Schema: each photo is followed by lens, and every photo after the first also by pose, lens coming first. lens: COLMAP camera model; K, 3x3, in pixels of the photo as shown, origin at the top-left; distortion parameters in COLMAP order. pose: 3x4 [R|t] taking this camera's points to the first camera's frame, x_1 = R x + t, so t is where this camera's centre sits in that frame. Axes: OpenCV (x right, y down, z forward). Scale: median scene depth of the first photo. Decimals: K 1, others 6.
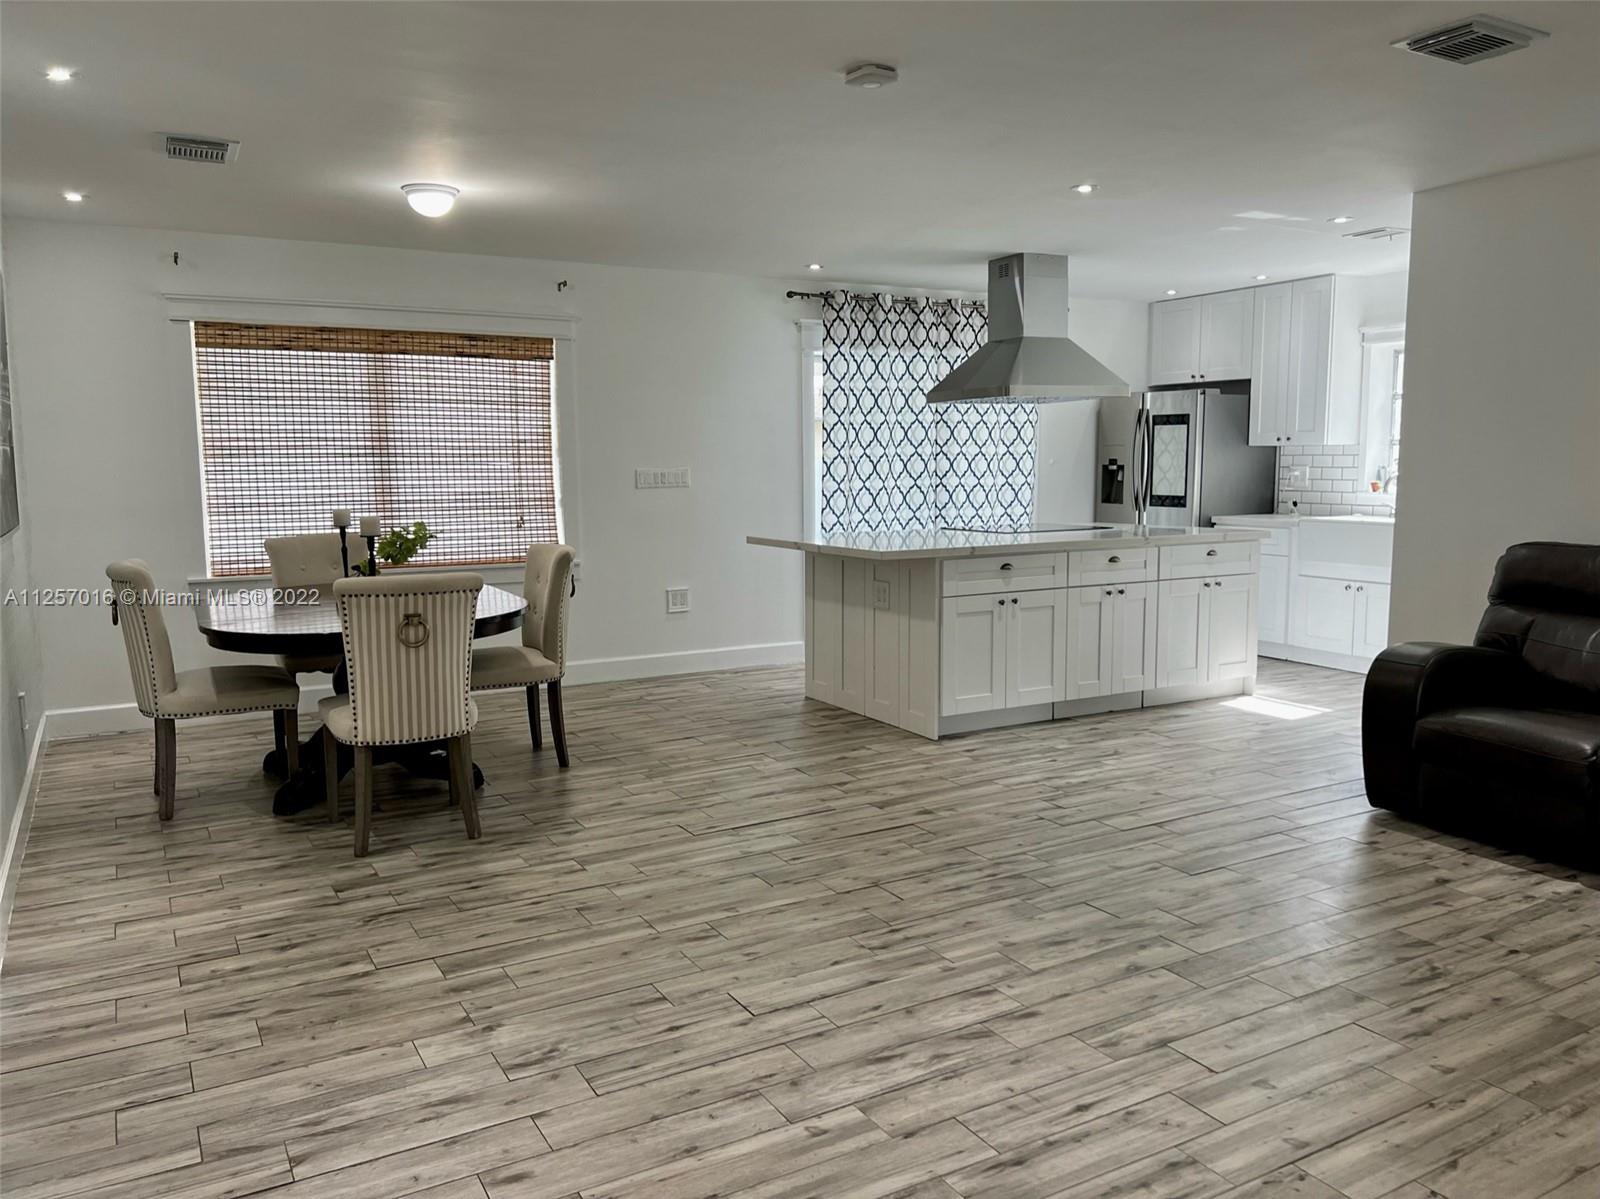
lens RADIAL K [[1199.9, 0, 798.9], [0, 1199.9, 606.2], [0, 0, 1]] dist [0.062218, -0.072006]
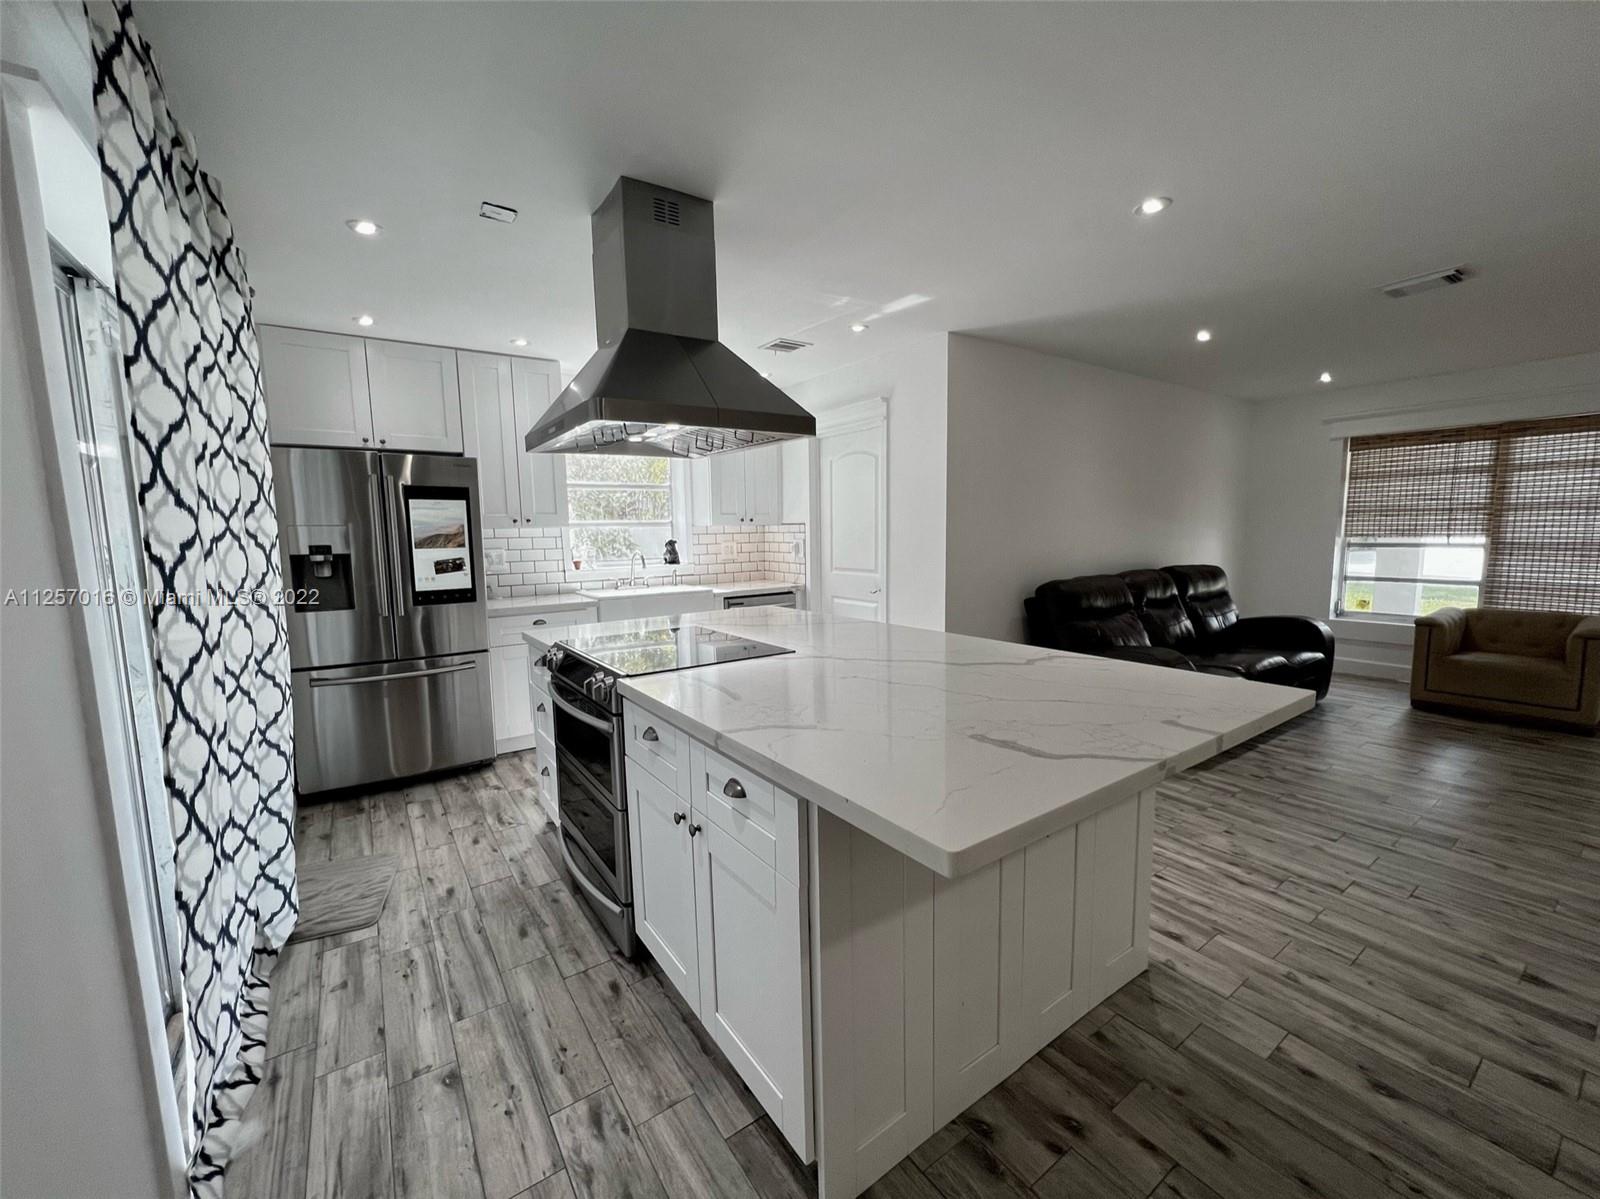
lens RADIAL K [[640.9, 0, 798.8], [0, 640.9, 604.0], [0, 0, 1]] dist [-0.001509, 0.000838]
pose [[-0.090497, -0.105953, 0.990245, -0.206513], [0.140729, 0.982987, 0.118037, -0.159852], [-0.985903, 0.150038, -0.074047, 1.298707]]
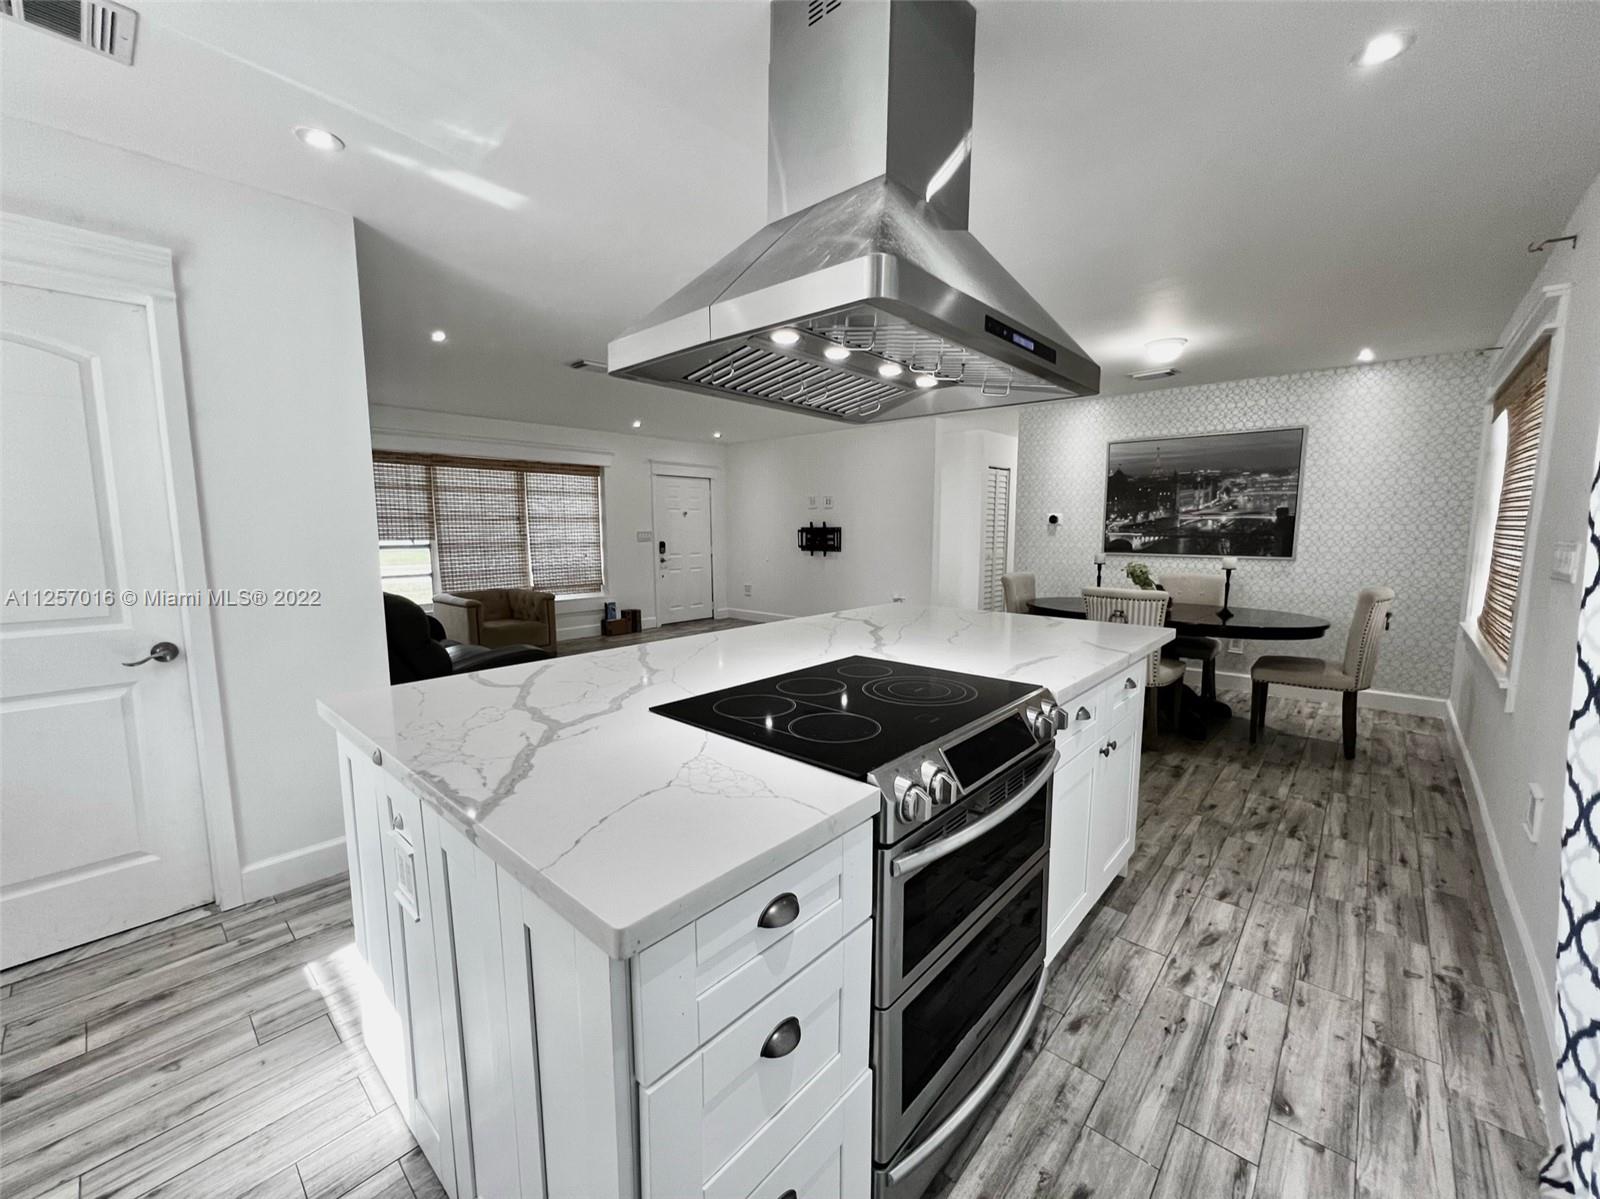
lens RADIAL K [[640.9, 0, 797.3], [0, 640.9, 603.2], [0, 0, 1]] dist [-0.001509, 0.000838]
pose [[-0.950037, 0.045723, -0.308770, 0.375902], [-0.030674, 0.970749, 0.238130, -0.202367], [0.310626, 0.235703, -0.920845, 1.619481]]
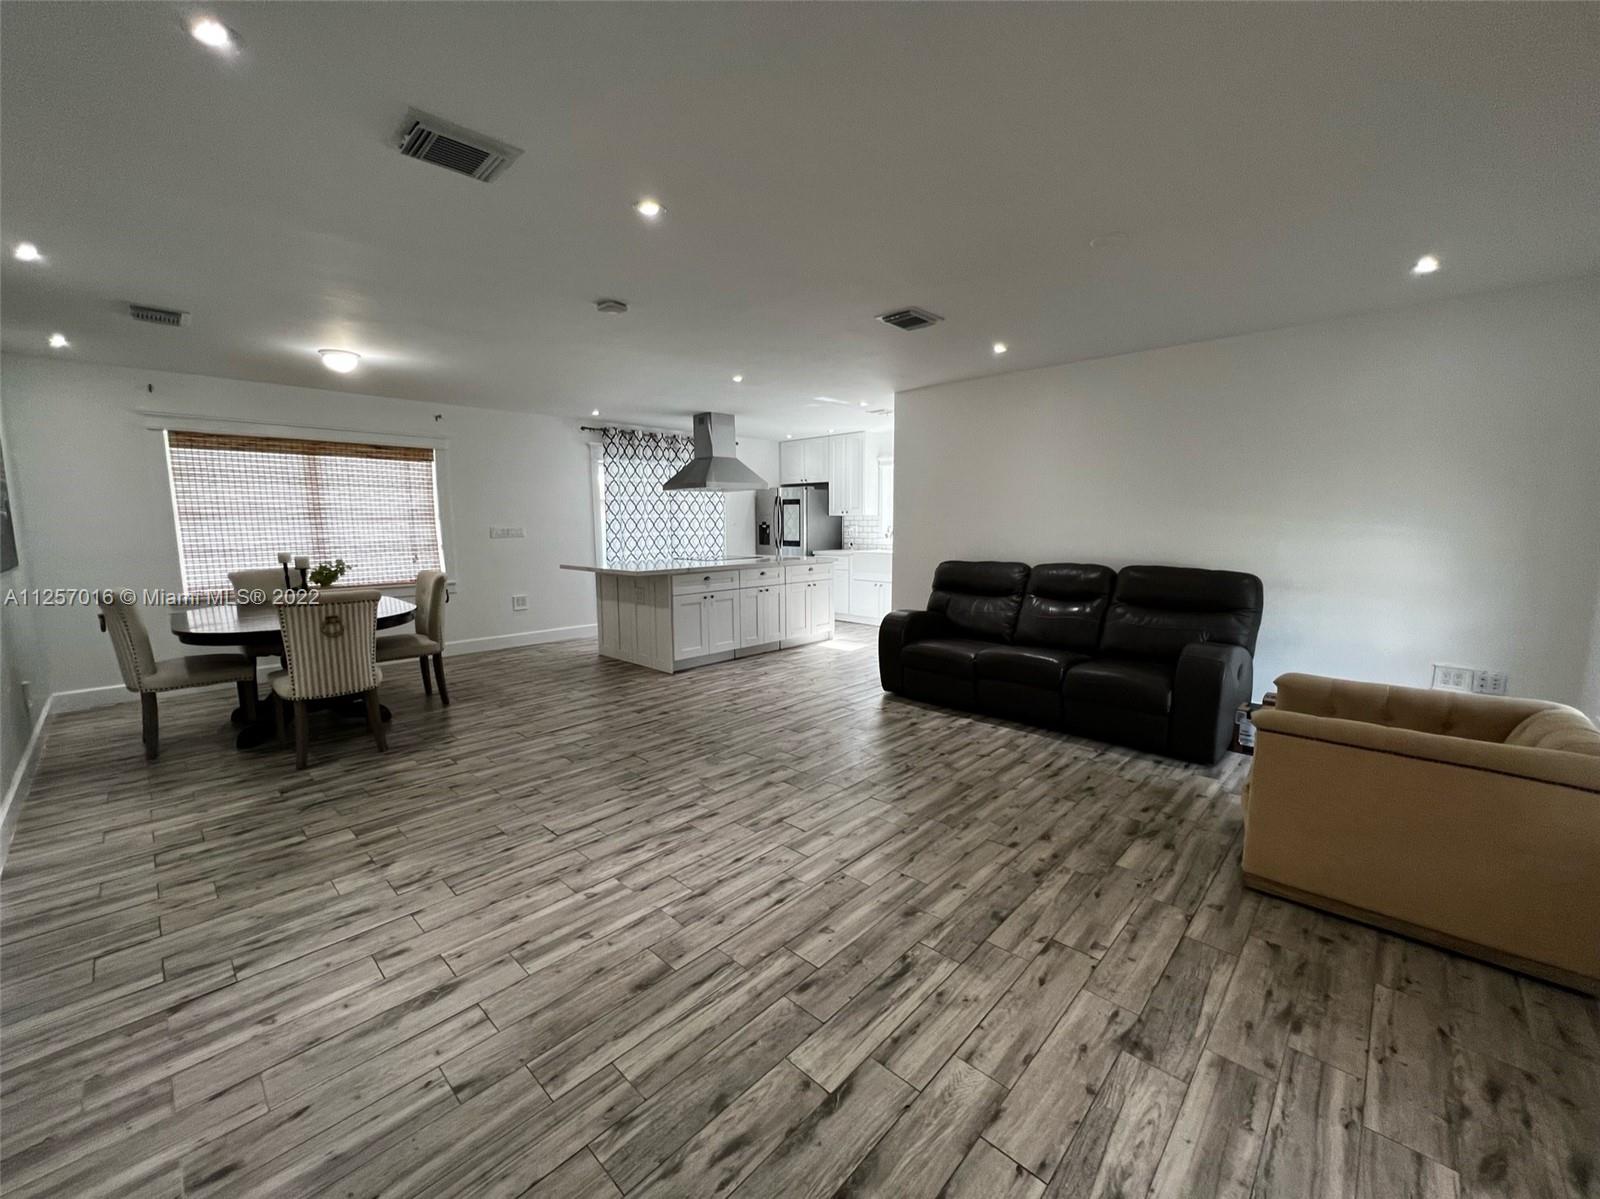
lens RADIAL K [[640.9, 0, 799.3], [0, 640.9, 606.1], [0, 0, 1]] dist [-0.001509, 0.000838]
pose [[0.957173, -0.036546, 0.287201, 0.025262], [0.034242, 0.999328, 0.013044, 0.002510], [-0.287485, -0.002651, 0.957782, 0.003420]]
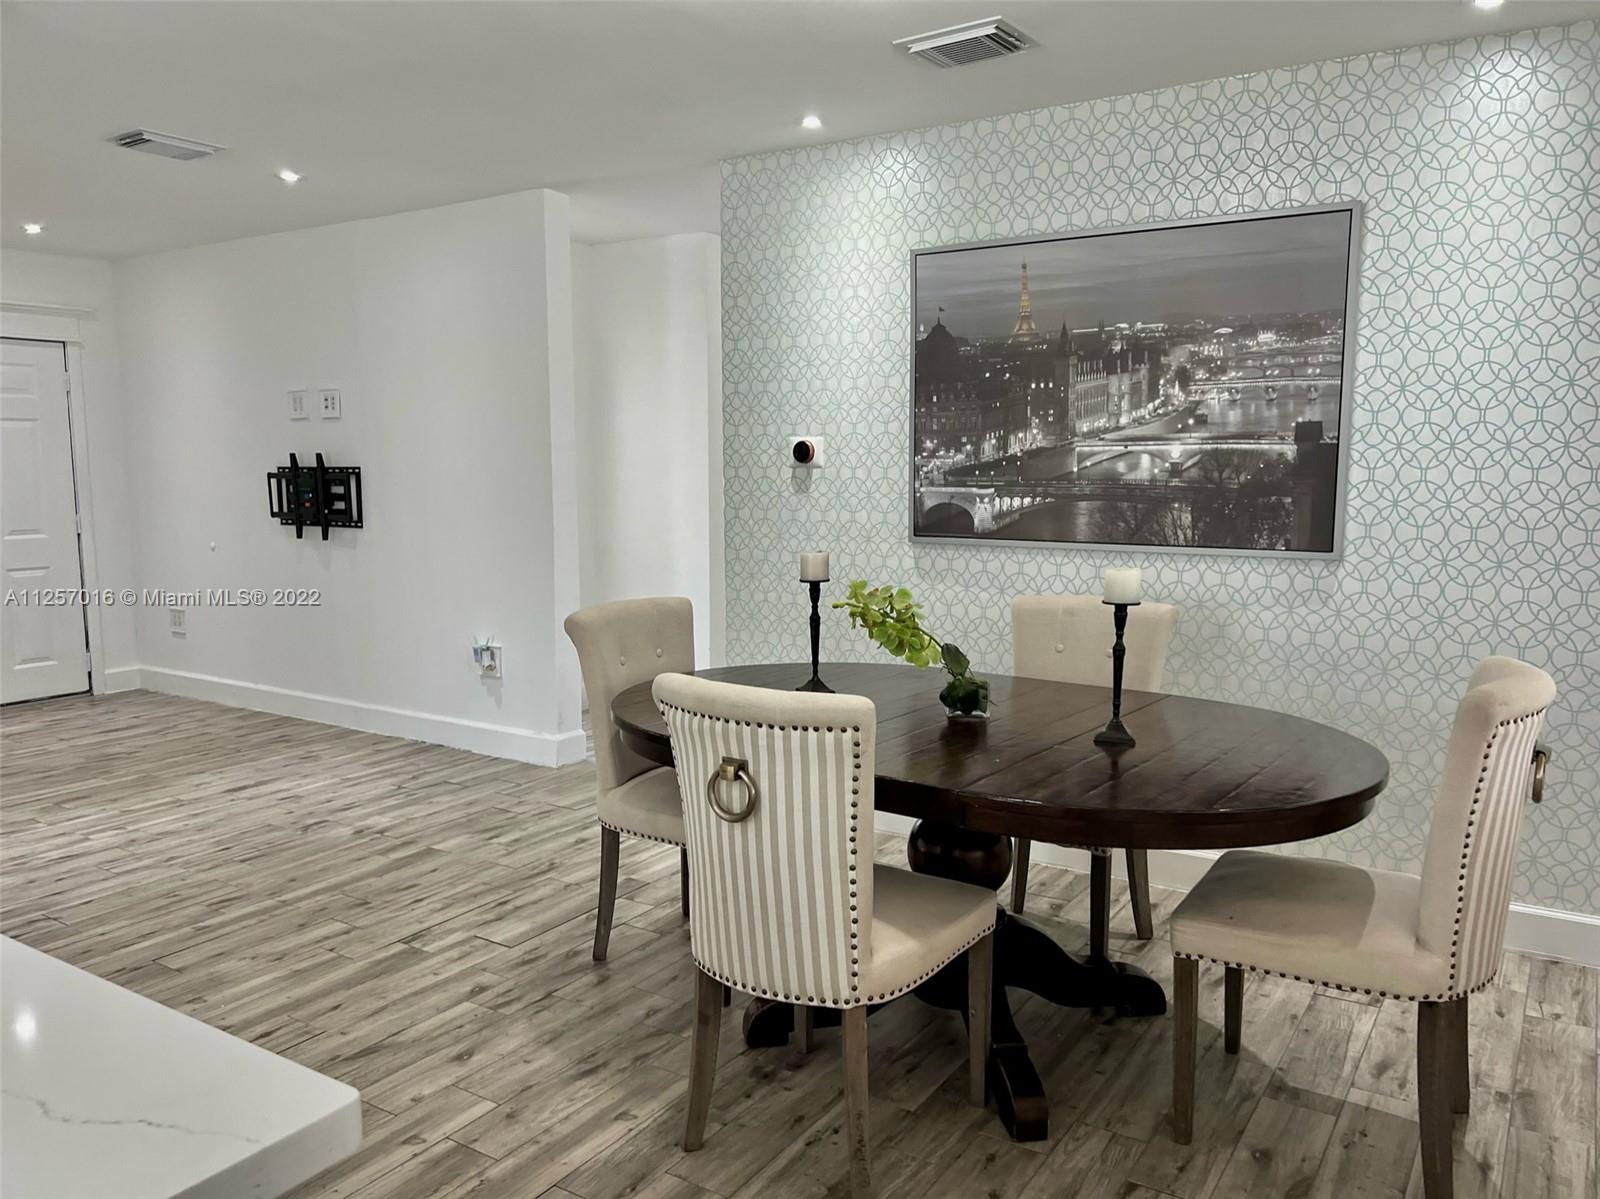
lens RADIAL K [[1199.9, 0, 793.9], [0, 1199.9, 603.4], [0, 0, 1]] dist [0.062218, -0.072006]
pose [[-0.889175, 0.060812, -0.453509, -0.037547], [-0.051383, 0.971590, 0.231026, -0.178908], [0.454674, 0.228725, -0.860788, 1.411021]]
